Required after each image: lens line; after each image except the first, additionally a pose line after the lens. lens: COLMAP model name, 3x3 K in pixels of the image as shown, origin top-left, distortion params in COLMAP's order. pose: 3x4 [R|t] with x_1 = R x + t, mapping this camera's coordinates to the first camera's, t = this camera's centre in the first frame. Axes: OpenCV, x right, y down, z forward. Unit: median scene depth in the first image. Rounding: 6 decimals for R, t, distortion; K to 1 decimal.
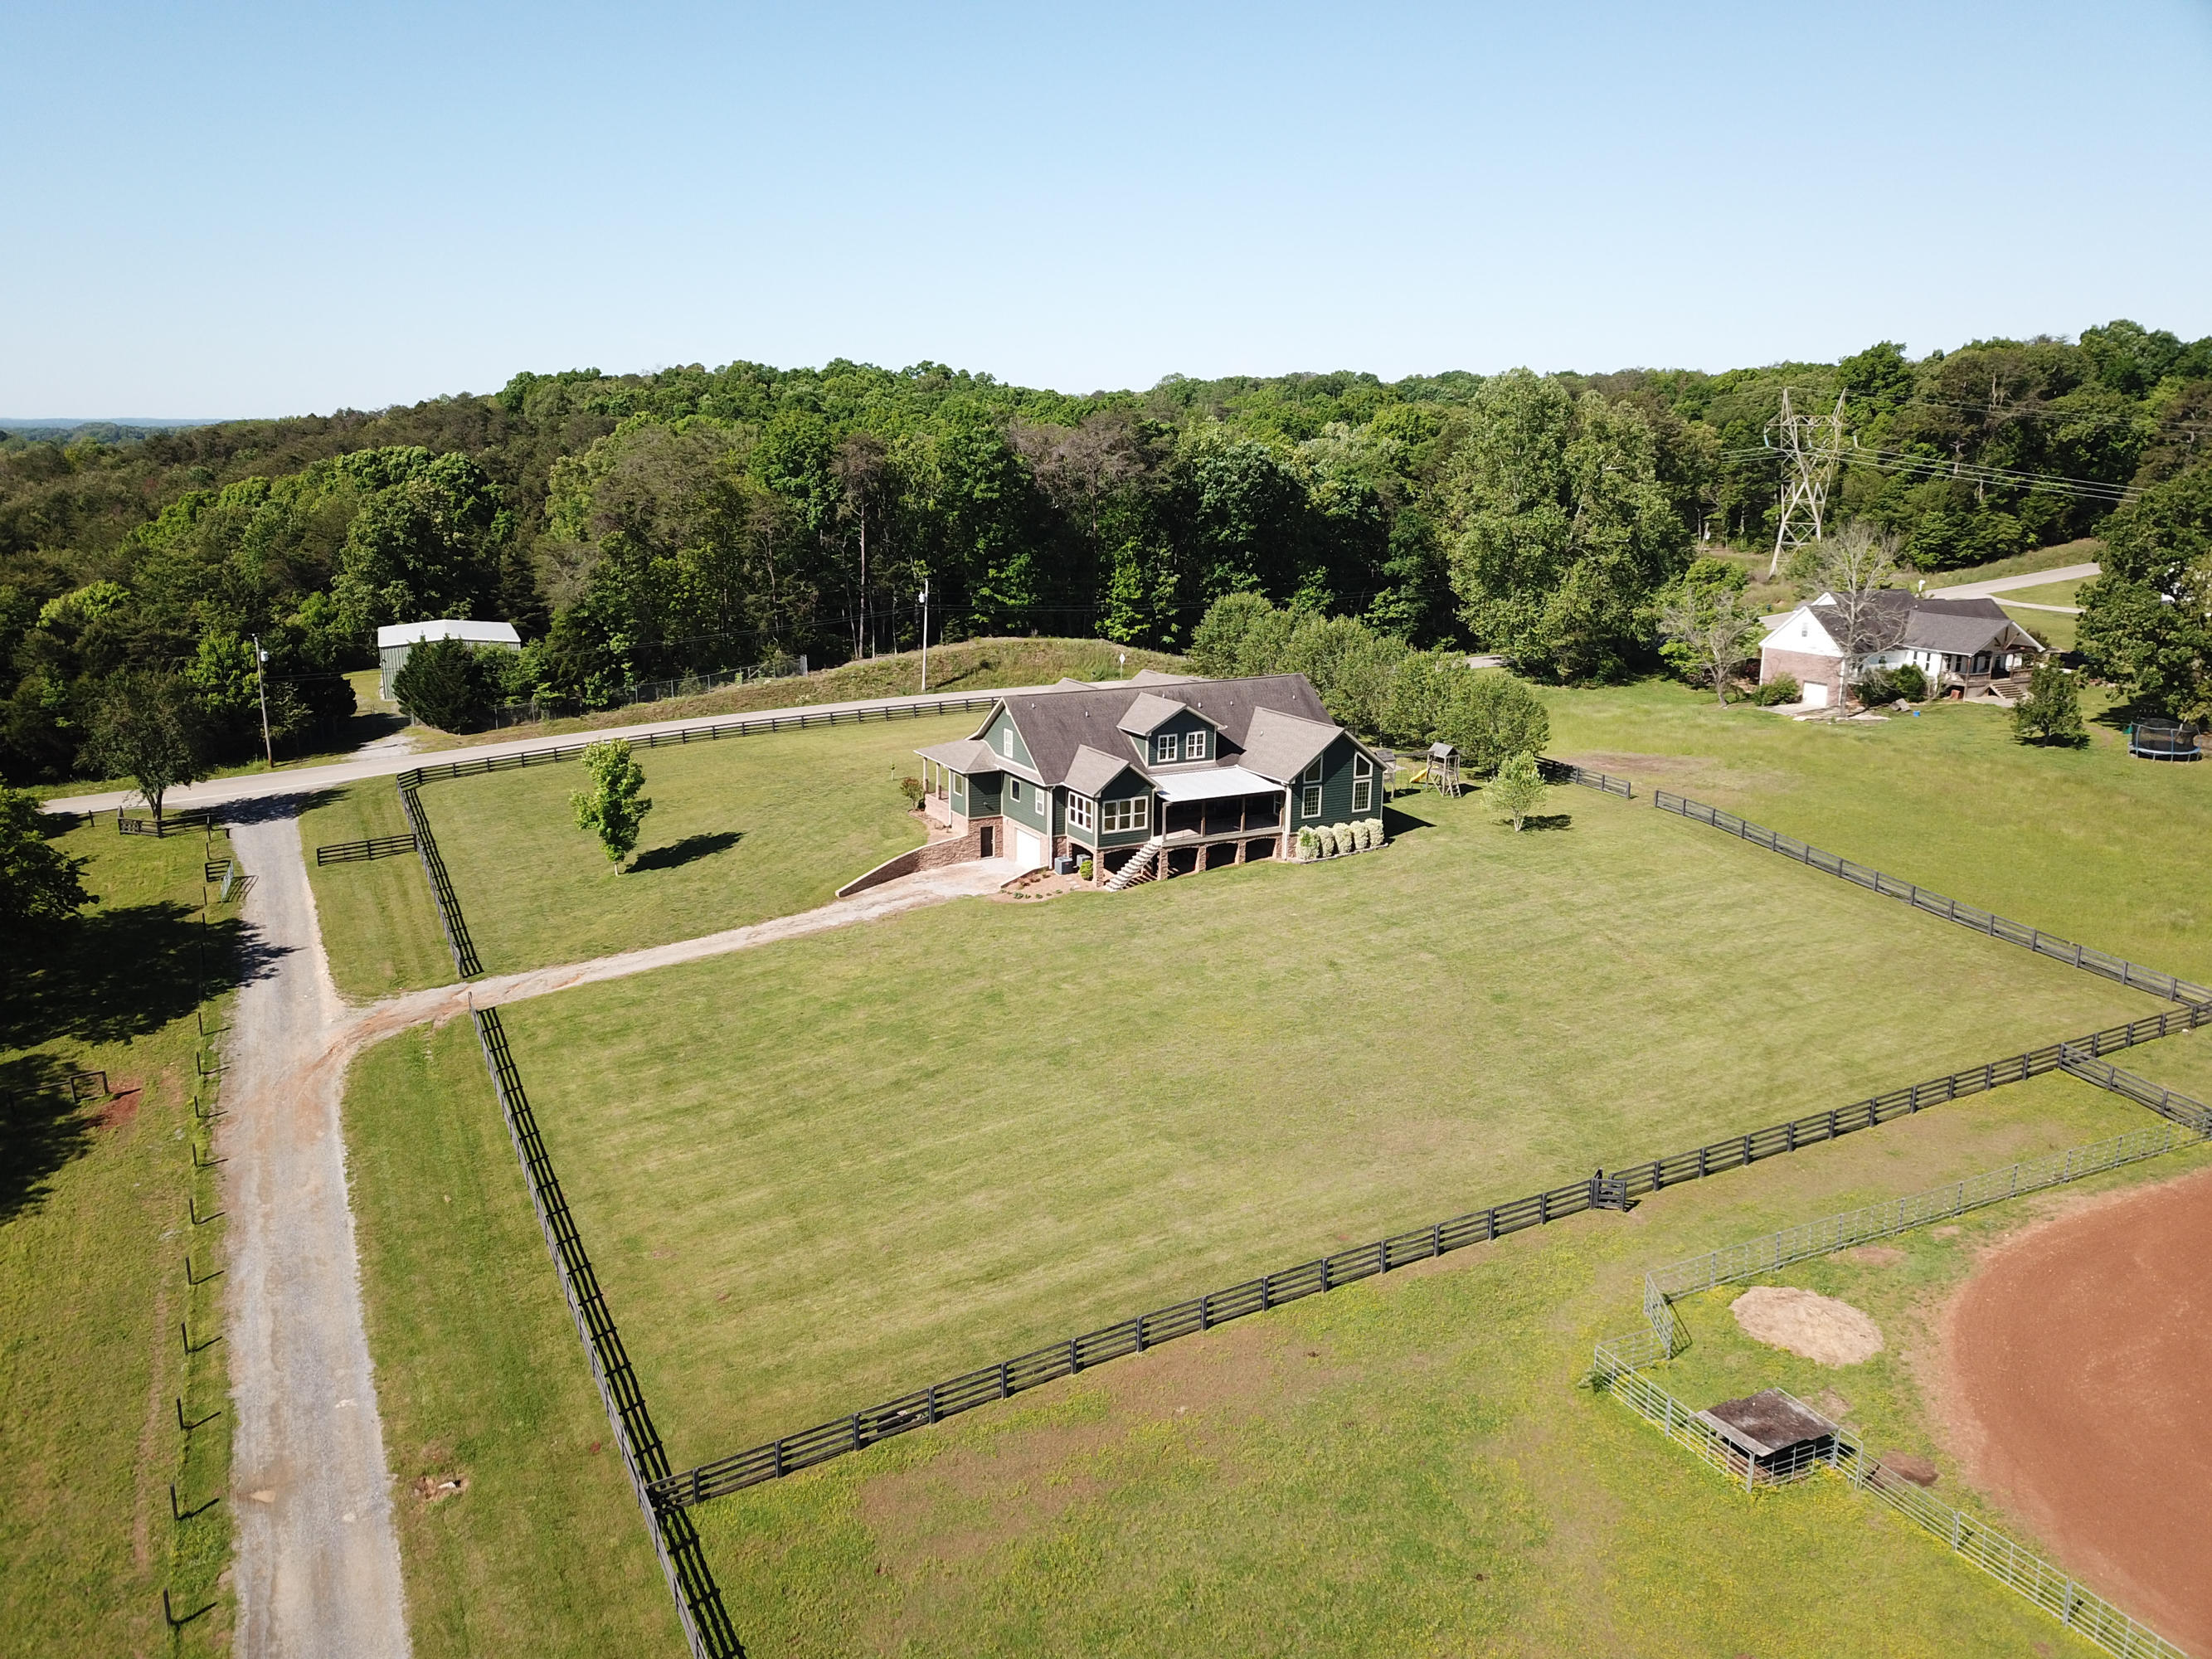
lens RADIAL K [[1670.3, 0, 1099.5], [0, 1670.3, 824.5], [0, 0, 1]] dist [0.022864, -0.007593]
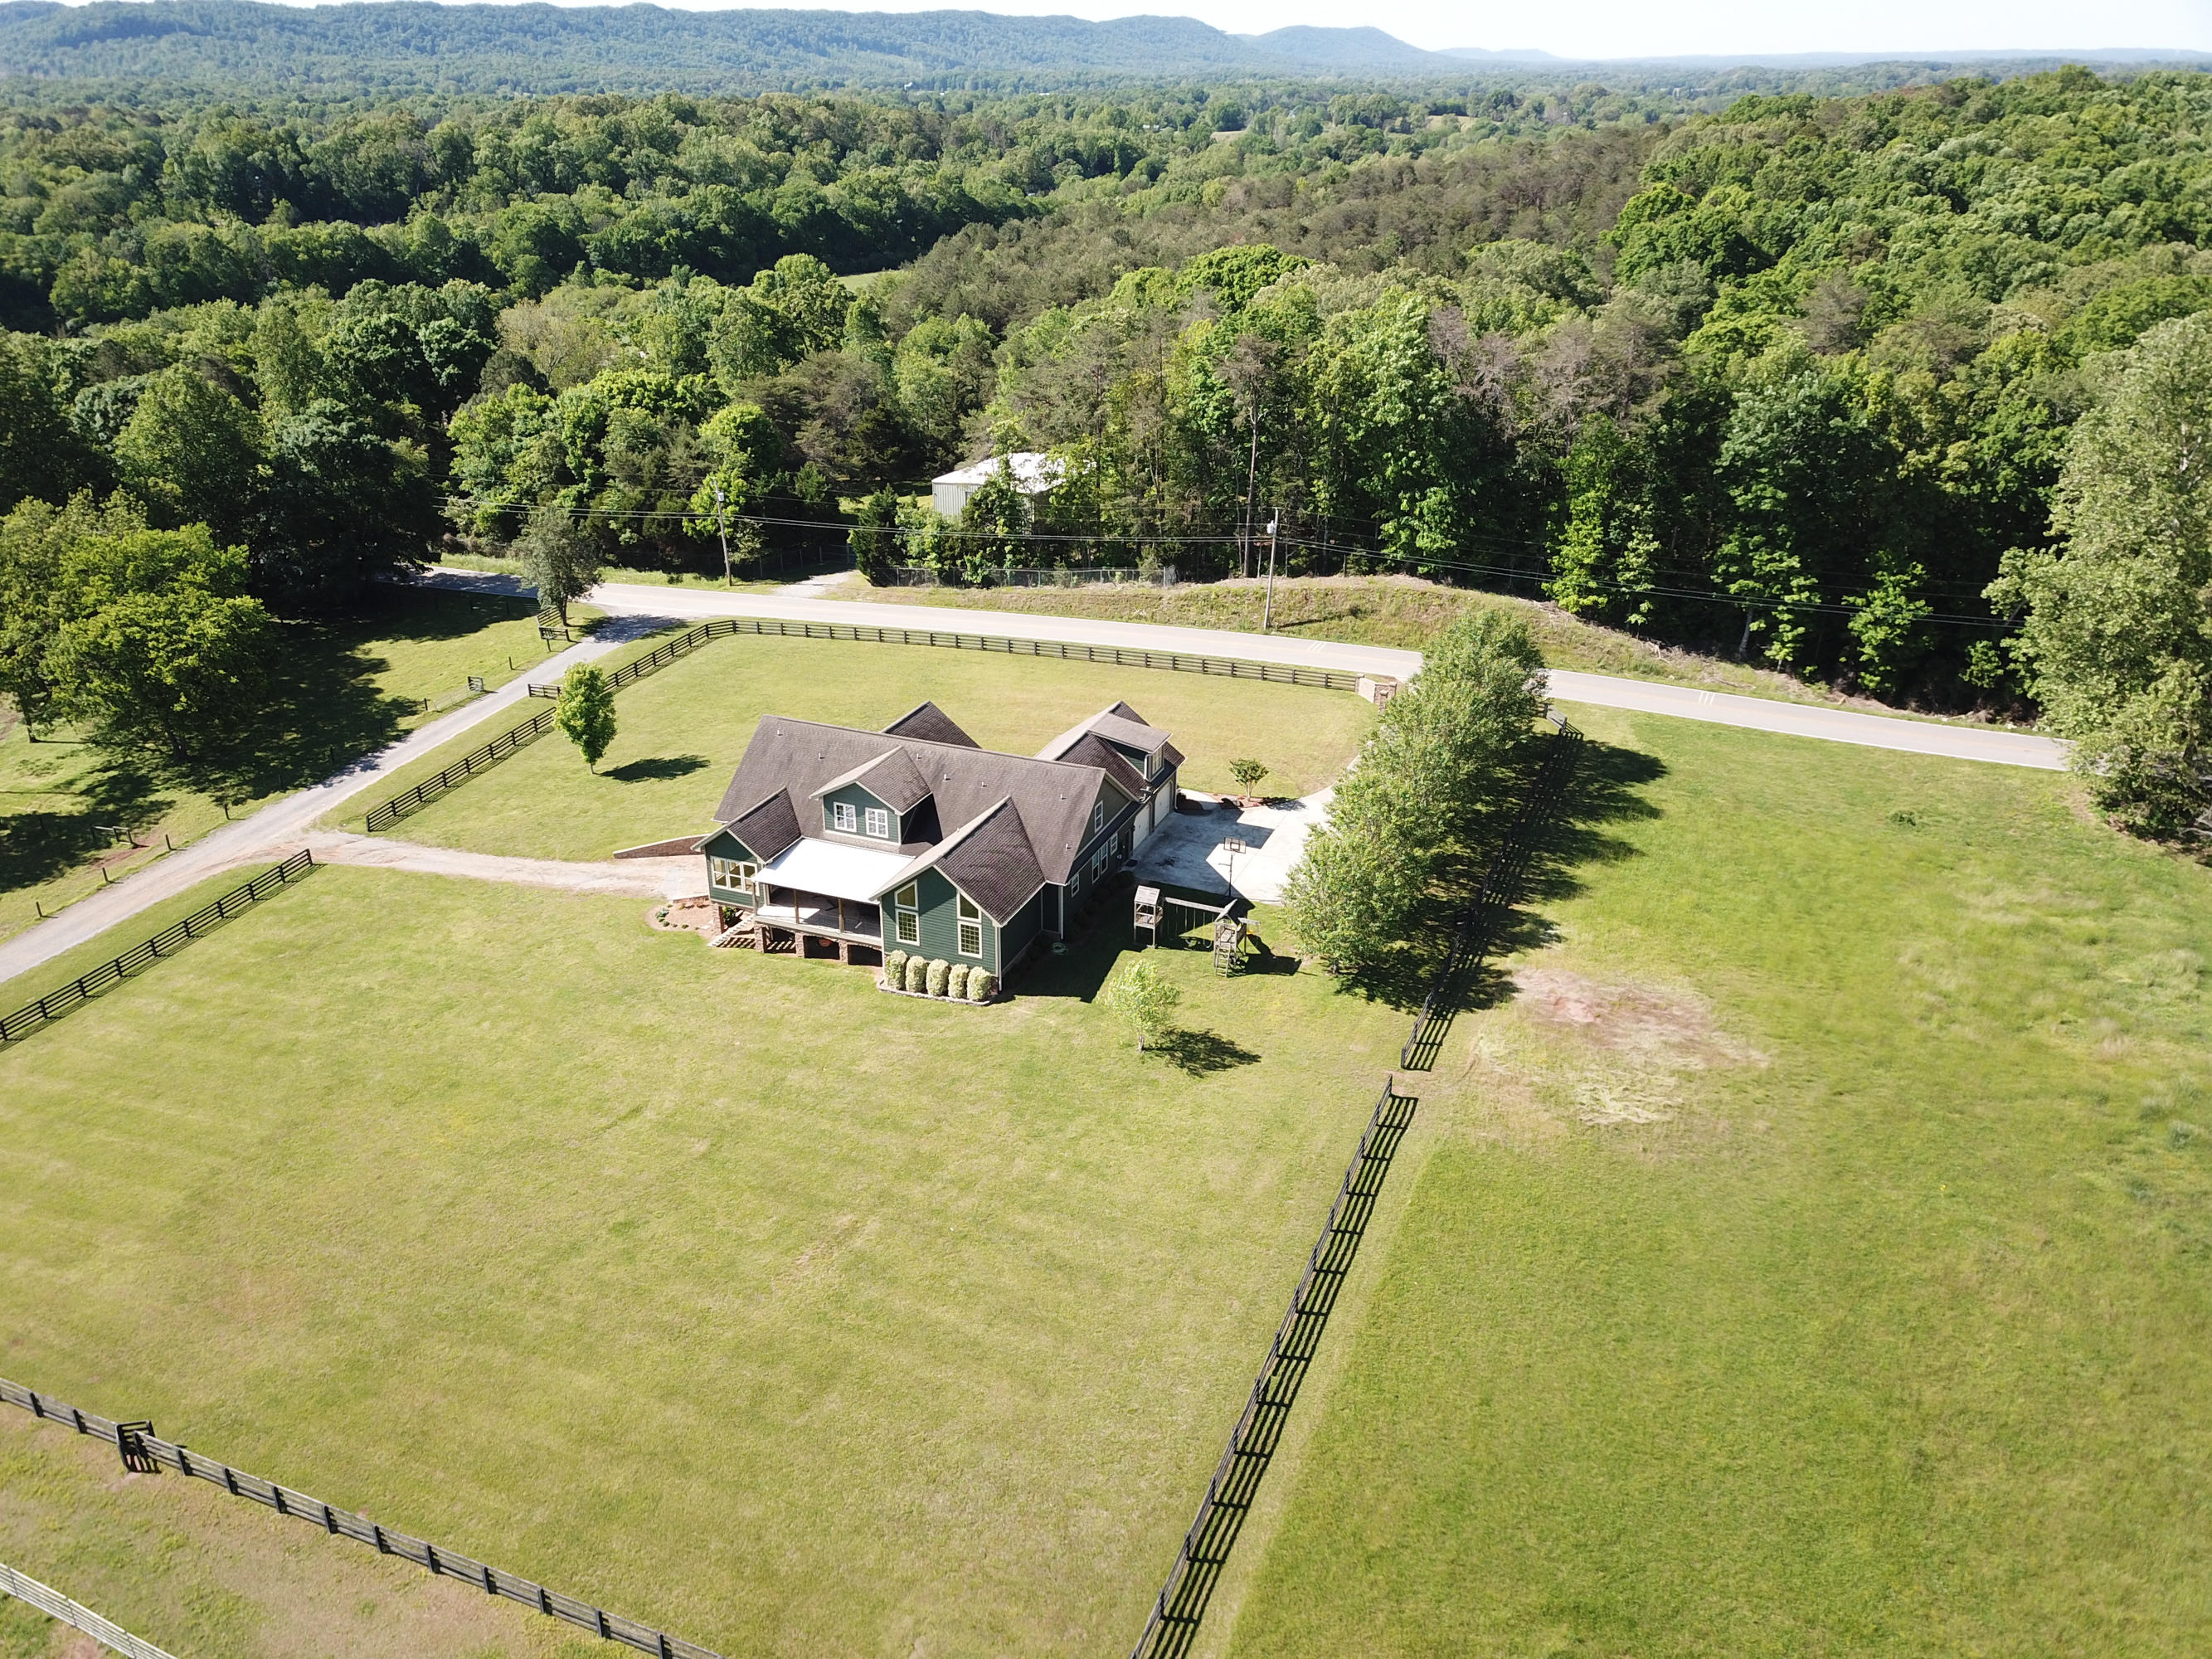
lens RADIAL K [[1692.5, 0, 1112.3], [0, 1692.5, 825.4], [0, 0, 1]] dist [0.011339, -0.002758]
pose [[0.635224, 0.312443, -0.706307, 0.799679], [-0.172585, 0.948816, 0.264504, -0.315319], [0.752798, -0.046121, 0.656634, 0.494758]]
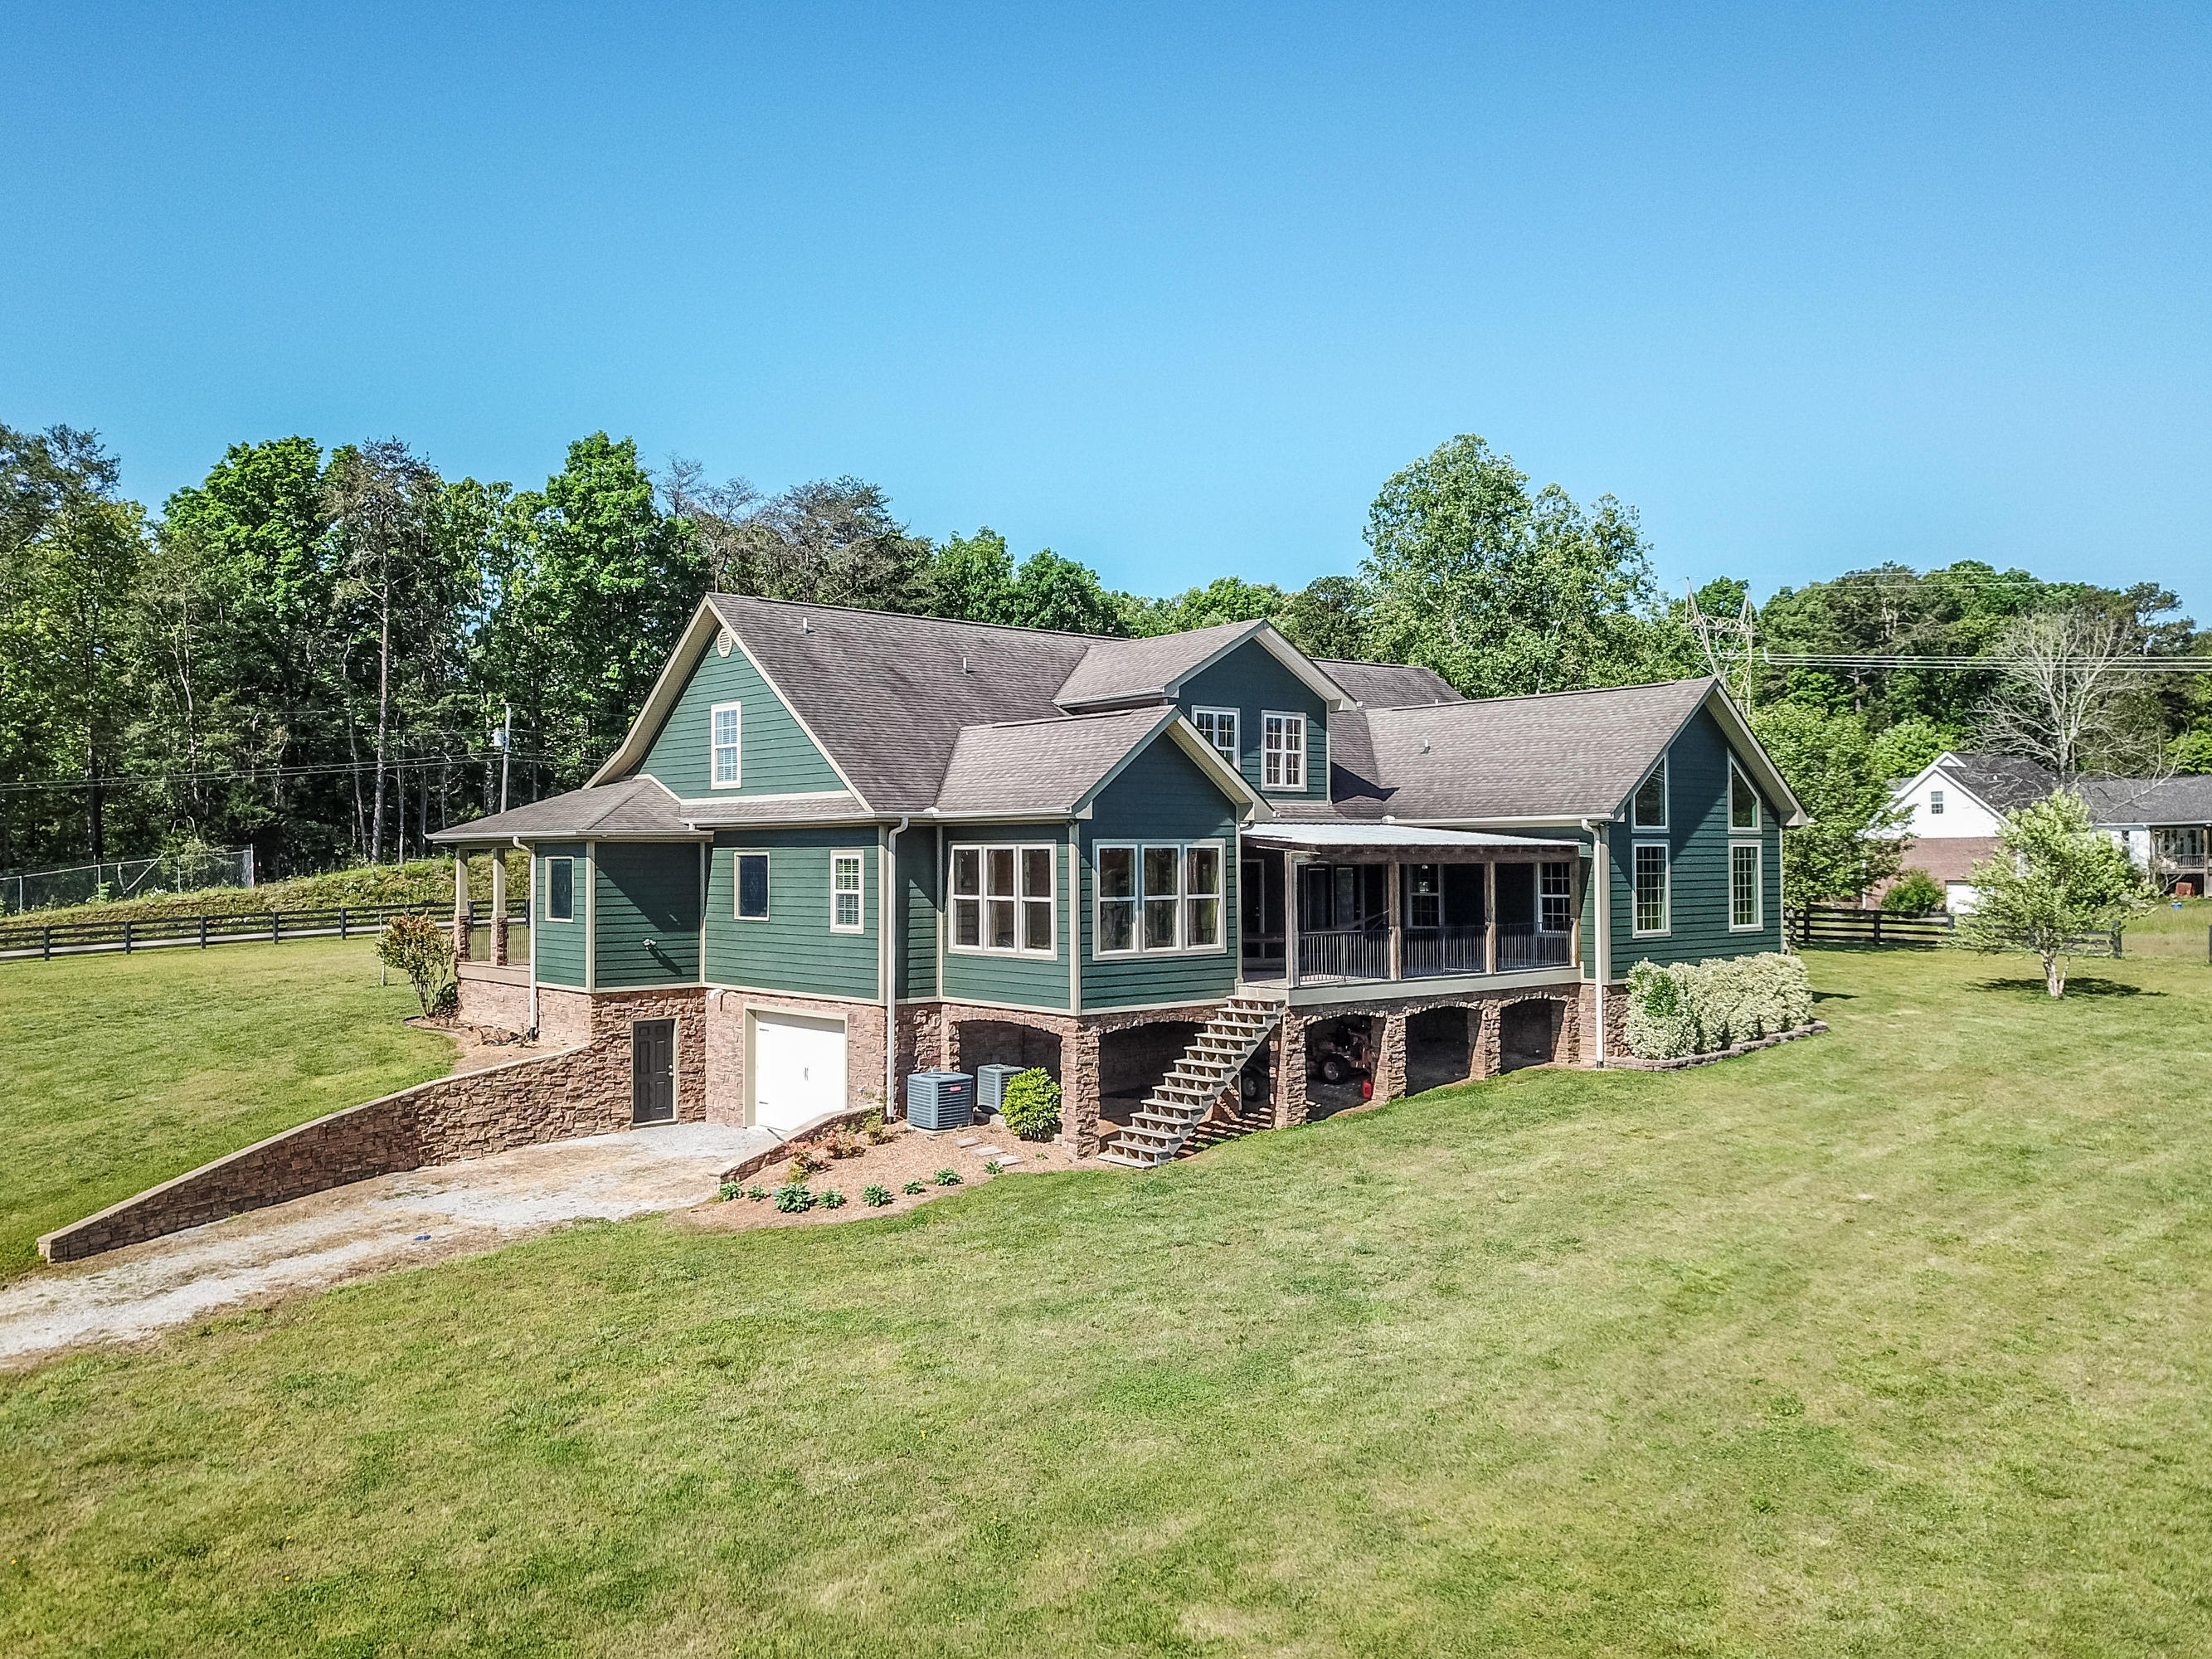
lens RADIAL K [[1721.0, 0, 1090.6], [0, 1721.0, 825.0], [0, 0, 1]] dist [0.036429, -0.003032]
pose [[0.978006, -0.011267, 0.208274, -0.055726], [0.062579, 0.968389, -0.241469, 0.050585], [-0.198969, 0.249191, 0.947795, 0.681882]]
